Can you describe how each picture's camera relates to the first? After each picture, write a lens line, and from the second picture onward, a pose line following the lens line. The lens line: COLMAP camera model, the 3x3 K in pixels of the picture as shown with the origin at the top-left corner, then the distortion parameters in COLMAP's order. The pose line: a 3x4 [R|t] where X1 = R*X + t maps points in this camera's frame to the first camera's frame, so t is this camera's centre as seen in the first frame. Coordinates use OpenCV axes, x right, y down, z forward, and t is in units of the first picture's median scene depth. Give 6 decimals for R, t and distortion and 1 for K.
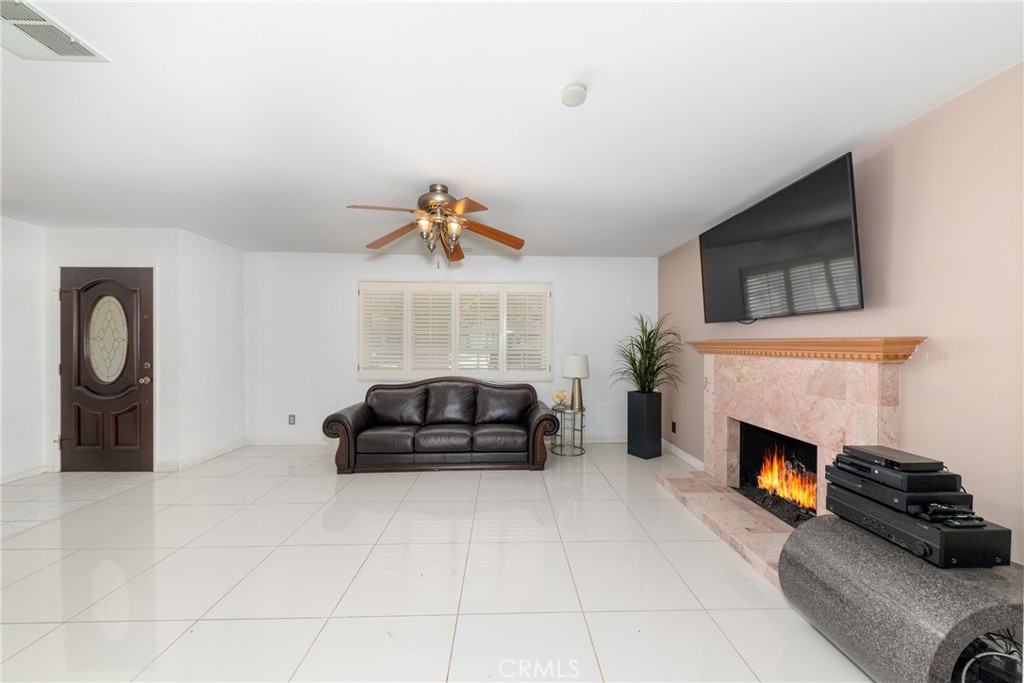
lens RADIAL K [[361.7, 0, 511.5], [0, 361.7, 333.7], [0, 0, 1]] dist [0.001304, -0.003919]
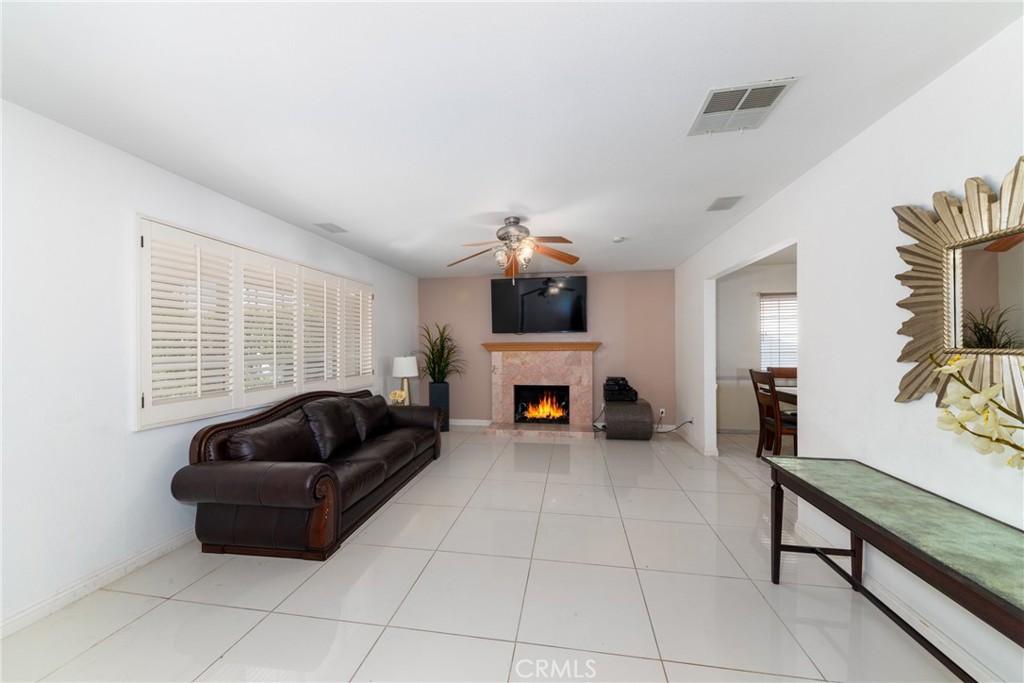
lens RADIAL K [[361.7, 0, 511.5], [0, 361.7, 333.7], [0, 0, 1]] dist [0.001304, -0.003919]
pose [[0.193821, 0.025914, 0.980695, -1.198066], [-0.013424, 0.999628, -0.023762, 0.012248], [-0.980945, -0.008559, 0.194097, 0.647020]]
